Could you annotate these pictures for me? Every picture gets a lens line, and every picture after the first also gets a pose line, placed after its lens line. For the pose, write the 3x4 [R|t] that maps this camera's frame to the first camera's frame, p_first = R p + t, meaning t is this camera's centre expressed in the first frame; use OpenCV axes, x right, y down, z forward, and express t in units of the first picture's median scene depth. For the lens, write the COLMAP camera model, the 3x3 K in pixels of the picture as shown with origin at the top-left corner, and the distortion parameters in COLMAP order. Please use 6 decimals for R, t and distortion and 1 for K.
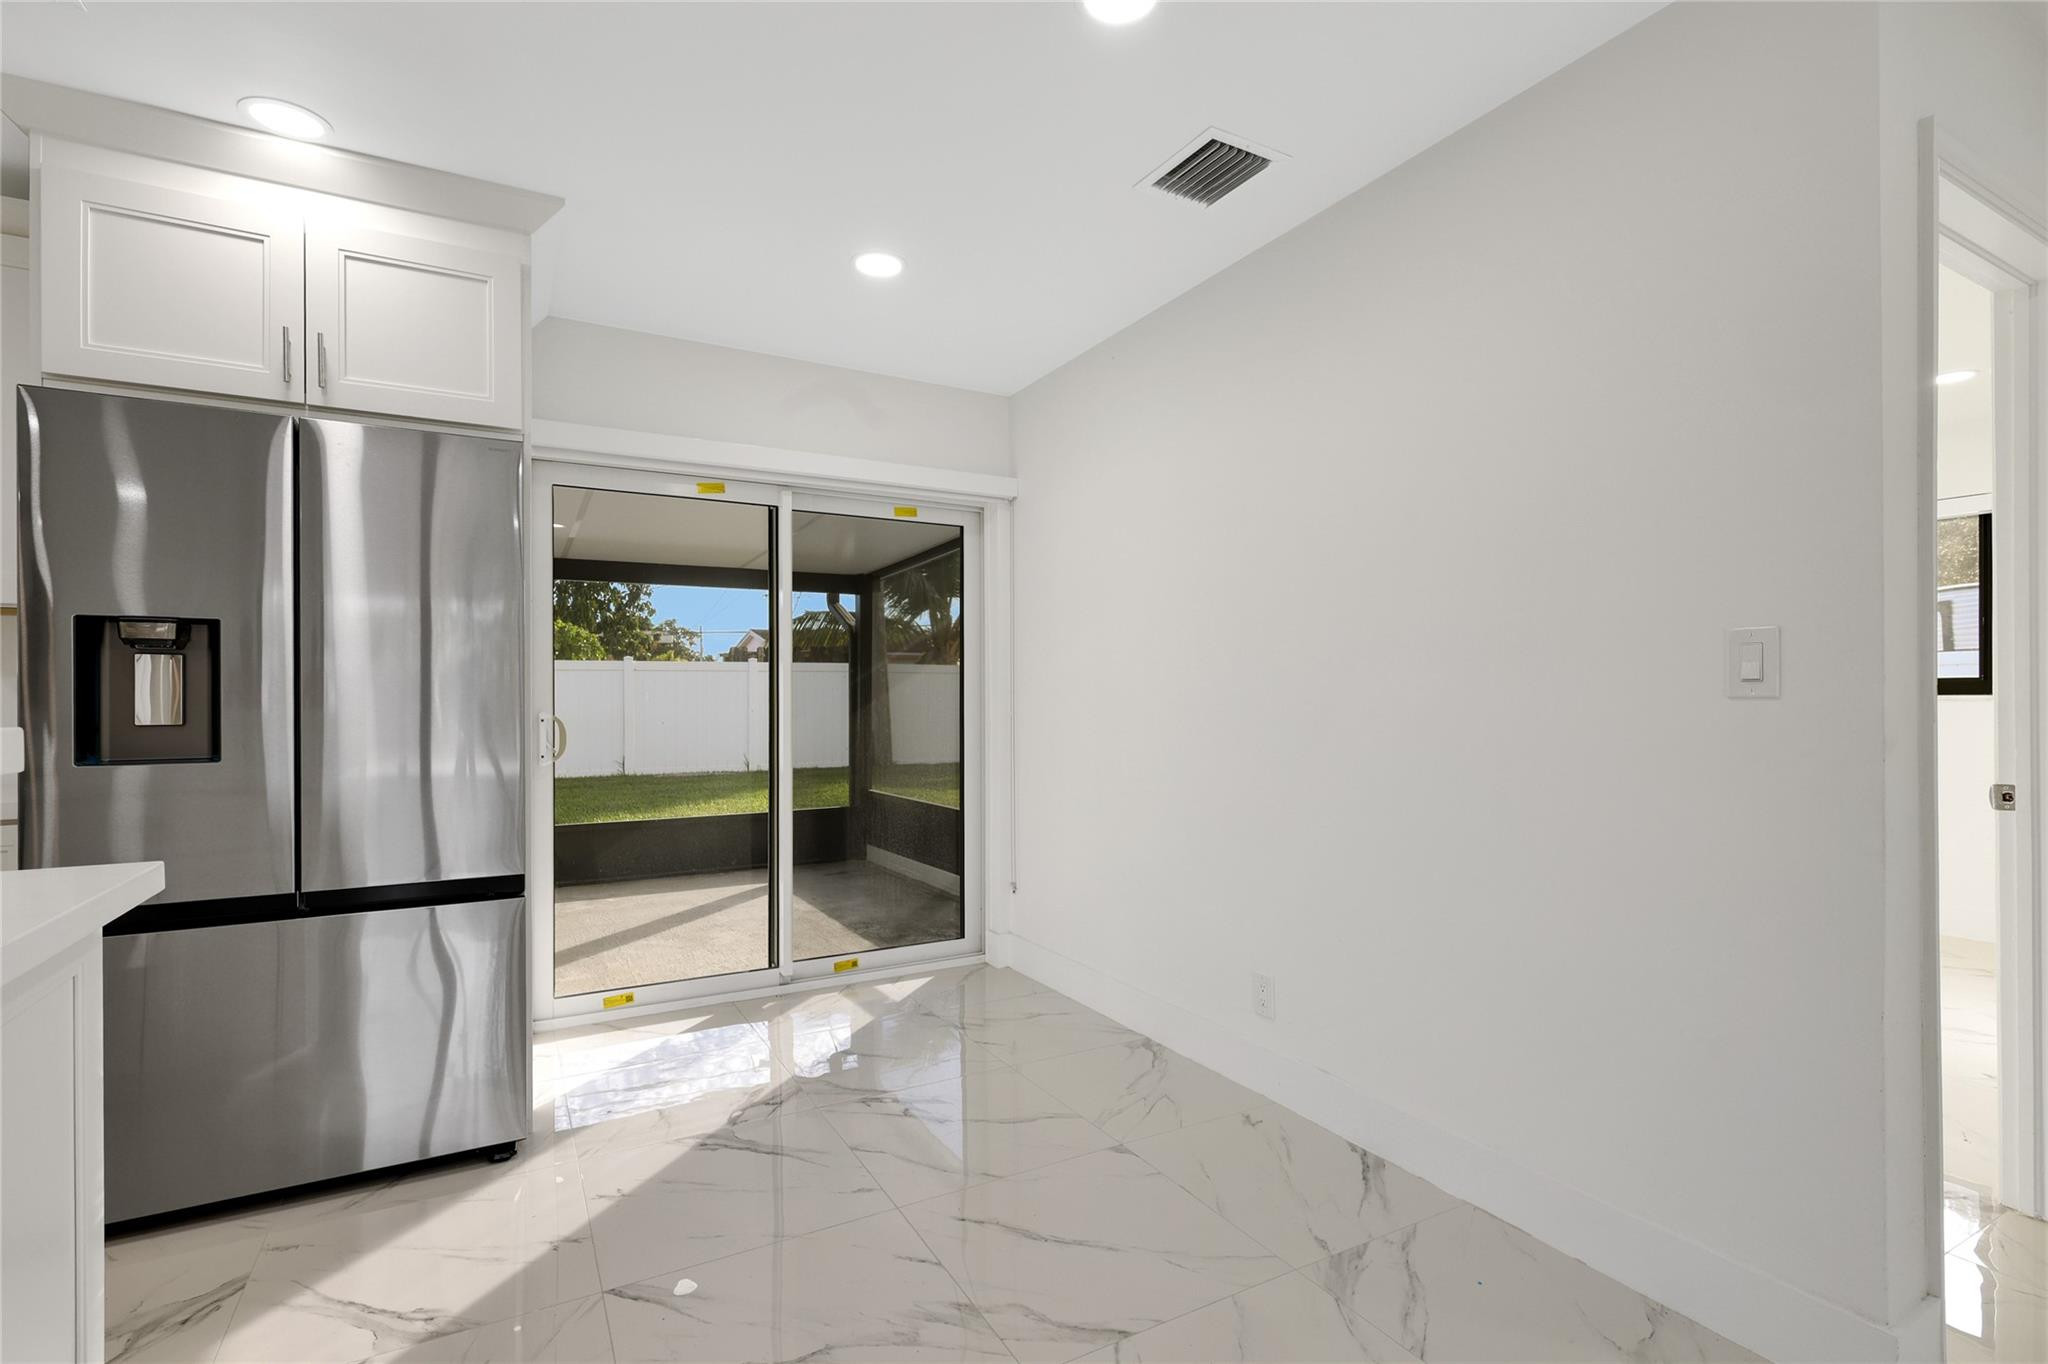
lens RADIAL K [[963.4, 0, 1029.4], [0, 963.4, 696.6], [0, 0, 1]] dist [-0.000076, 0.000384]
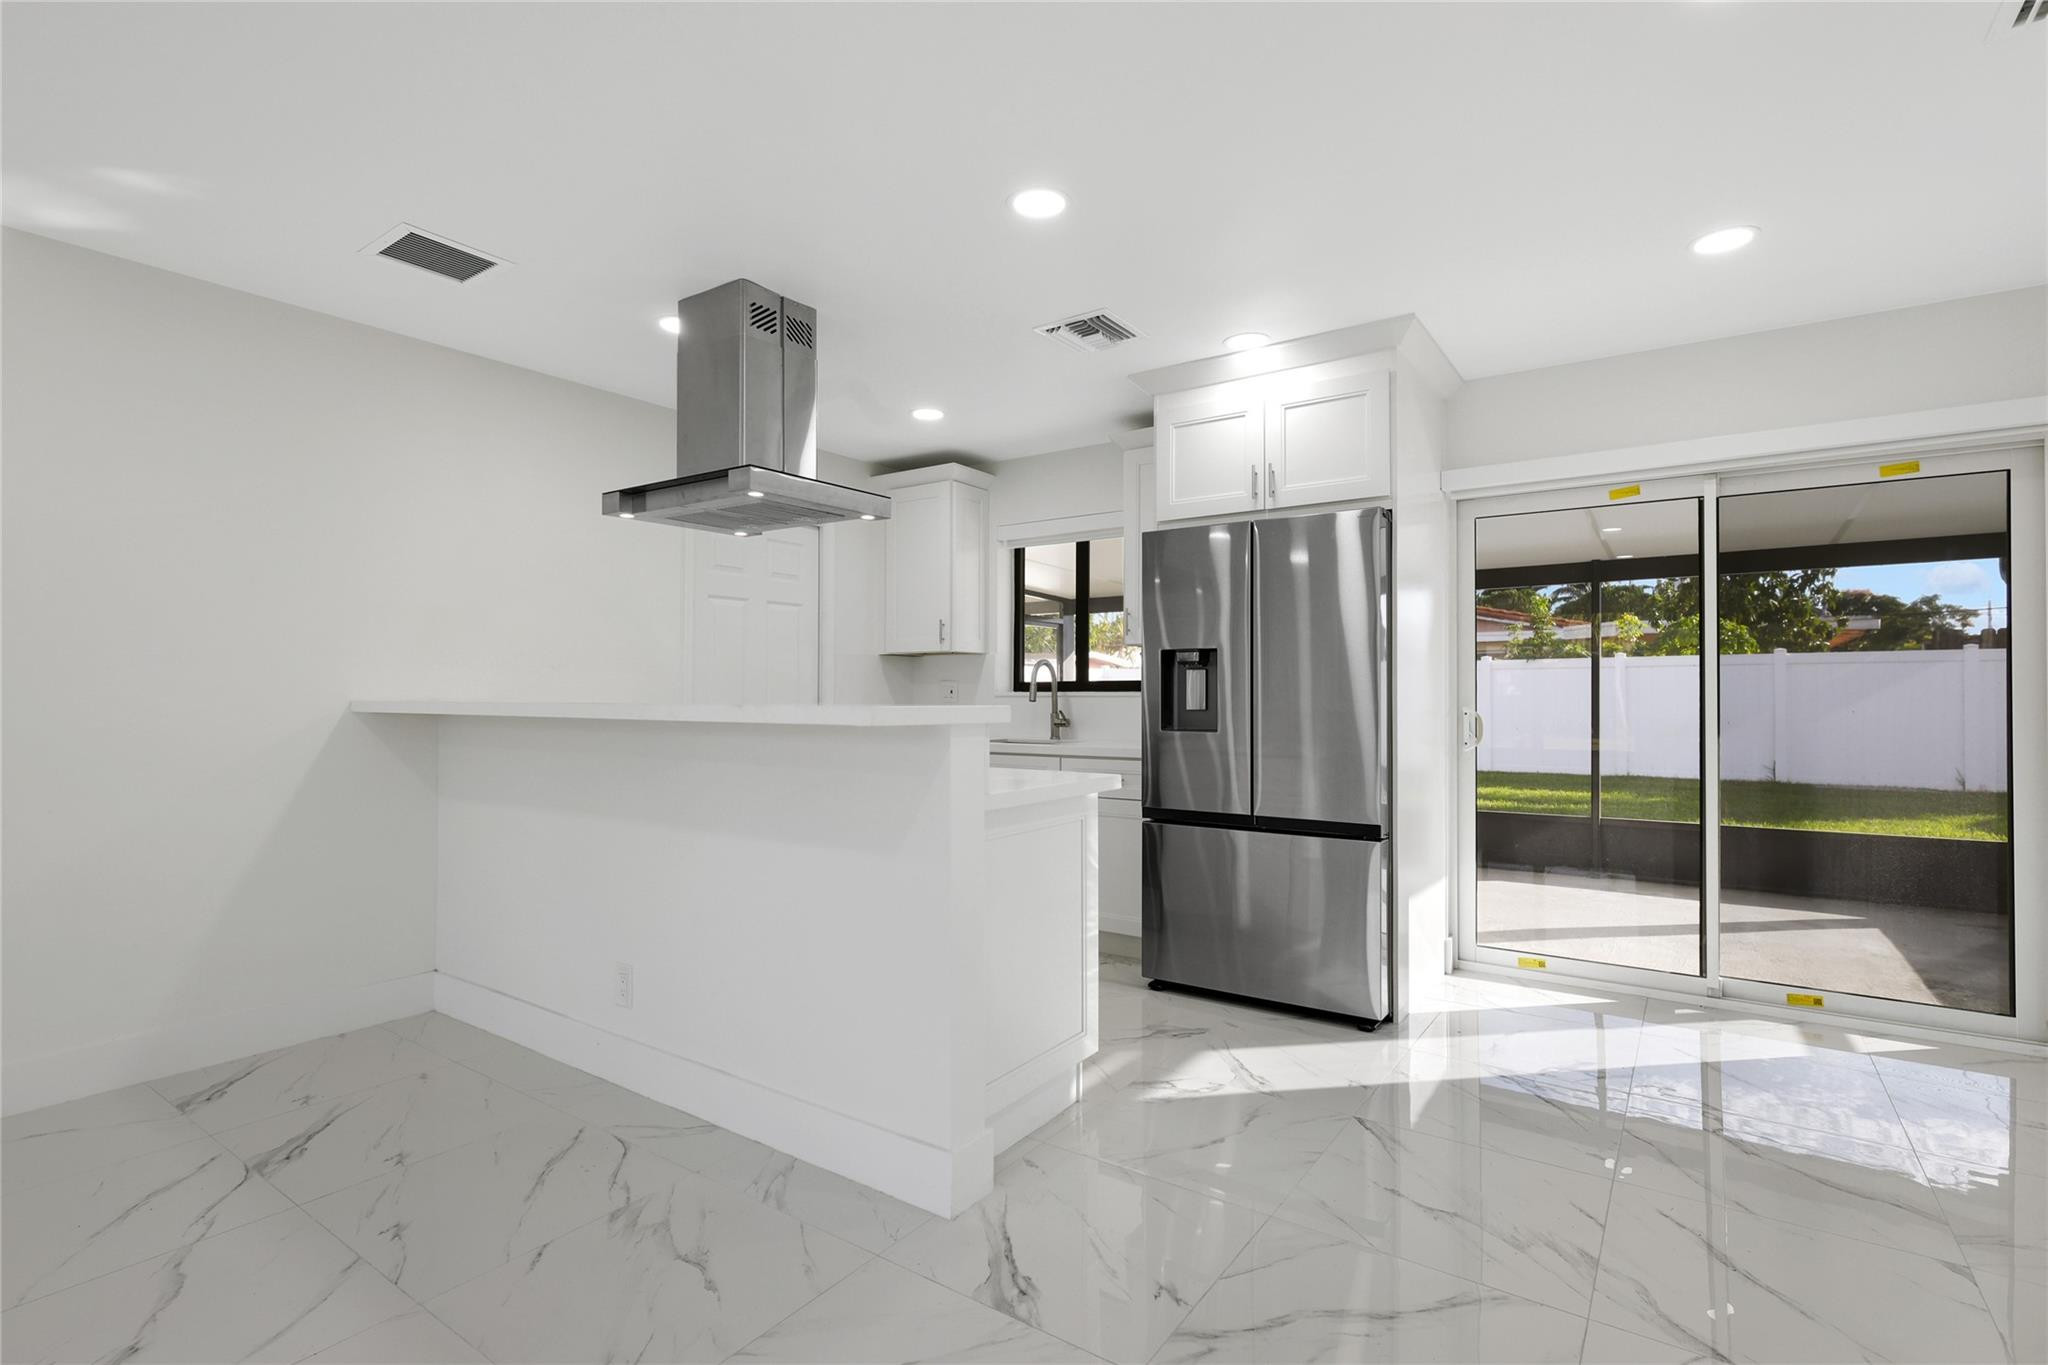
lens RADIAL K [[956.8, 0, 1031.5], [0, 956.8, 683.2], [0, 0, 1]] dist [0.001030, 0.000292]
pose [[0.434631, -0.007447, -0.900578, 0.327747], [-0.001933, 0.999956, -0.009202, -0.001127], [0.900606, 0.005741, 0.434598, -0.020020]]
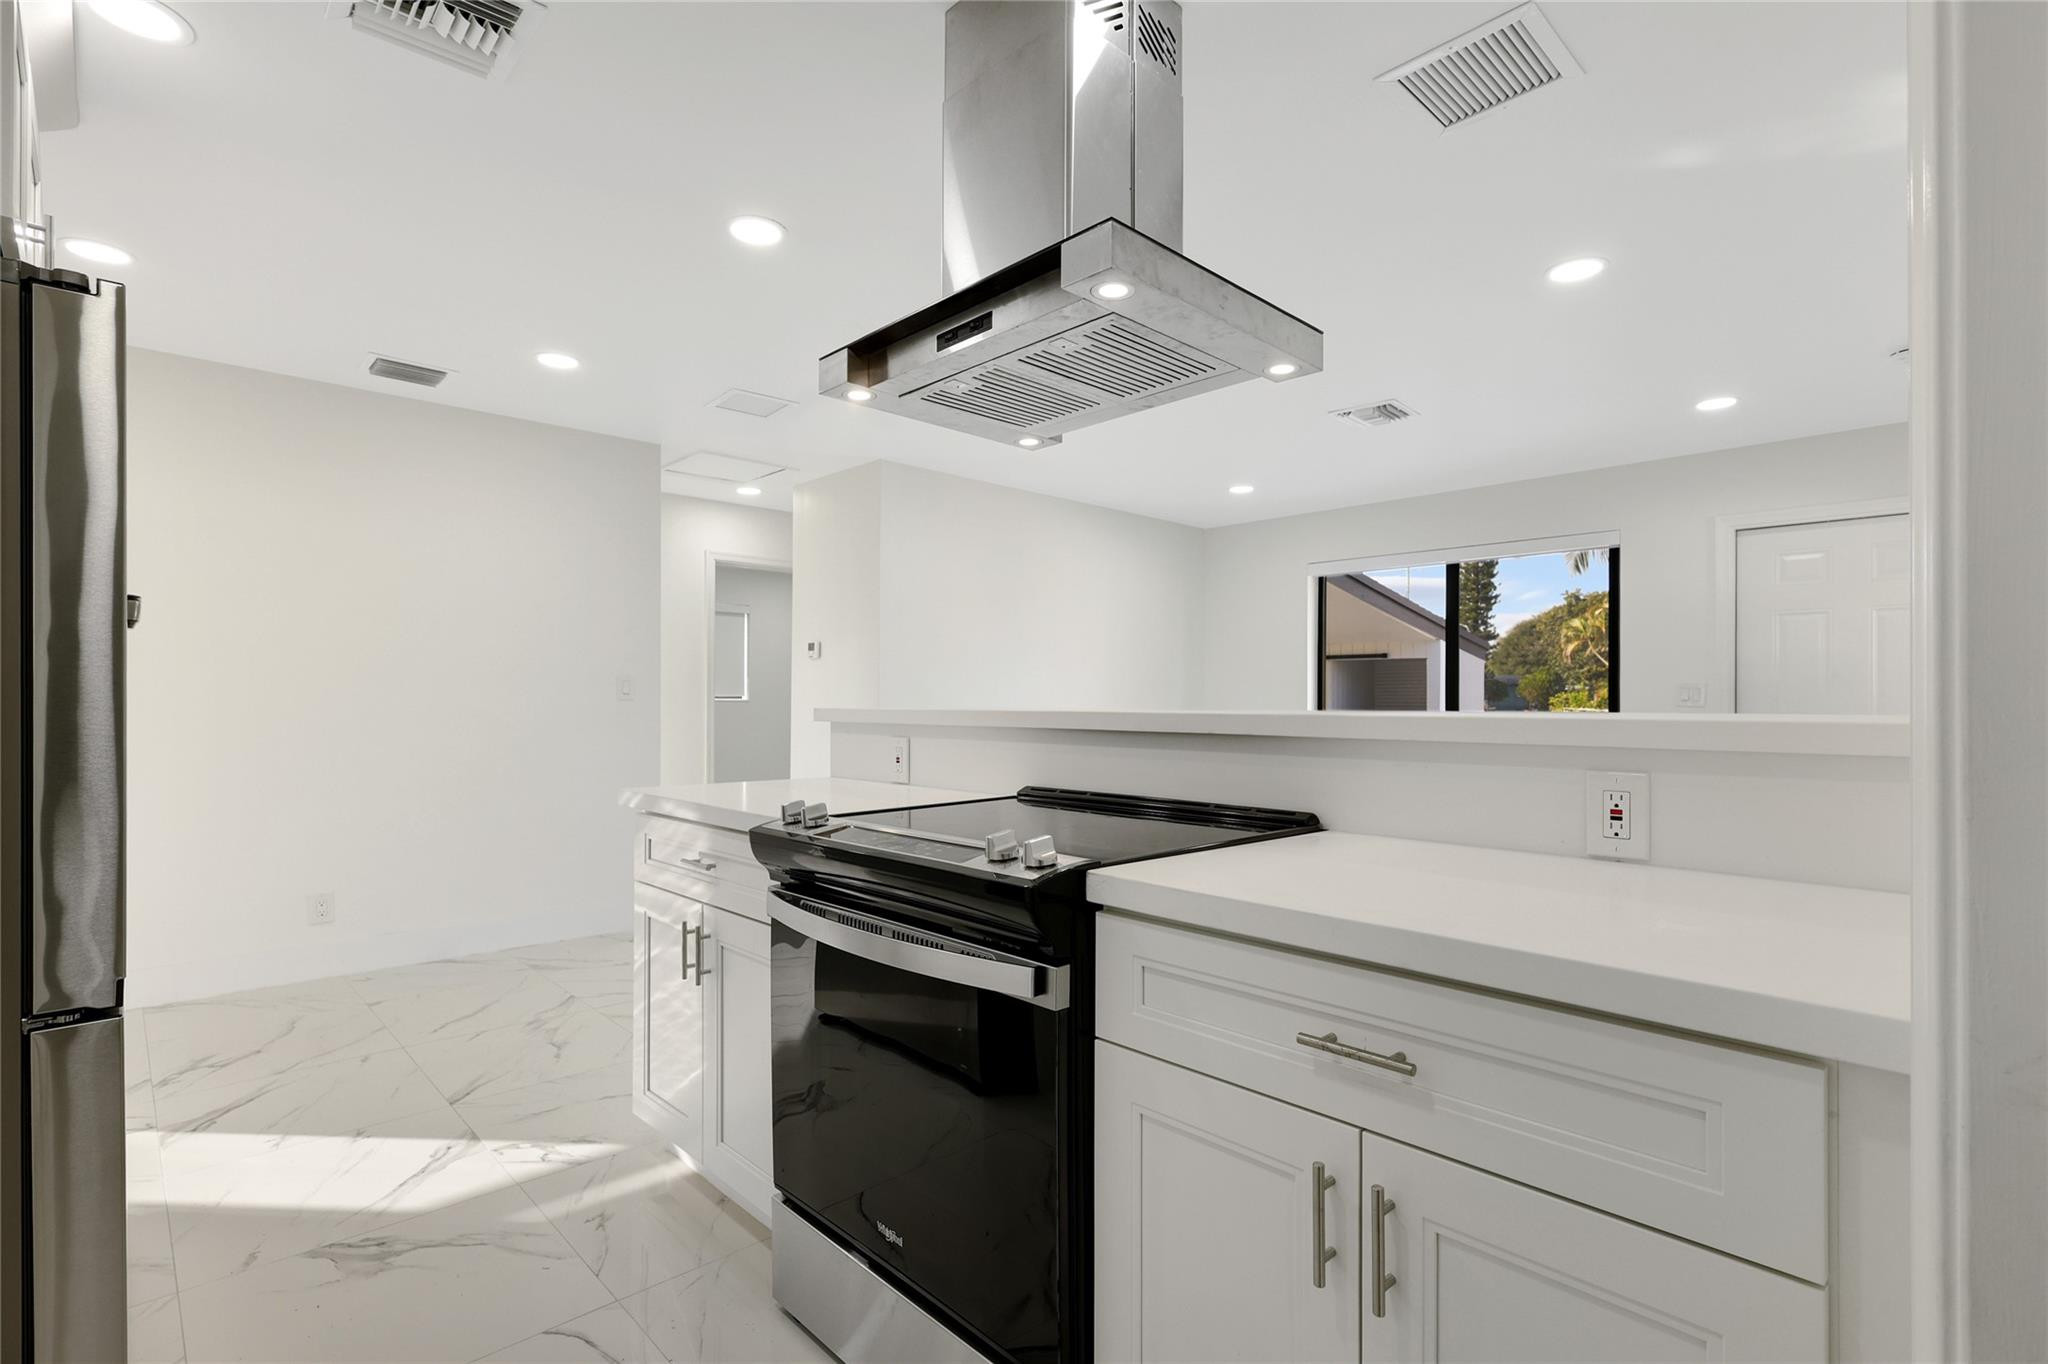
lens RADIAL K [[949.5, 0, 1021.8], [0, 949.5, 712.2], [0, 0, 1]] dist [0.003357, 0.000438]
pose [[-0.245093, -0.009217, 0.969456, -1.073250], [0.001764, 0.999949, 0.009953, 0.006681], [-0.969498, 0.004150, -0.245064, 0.270917]]
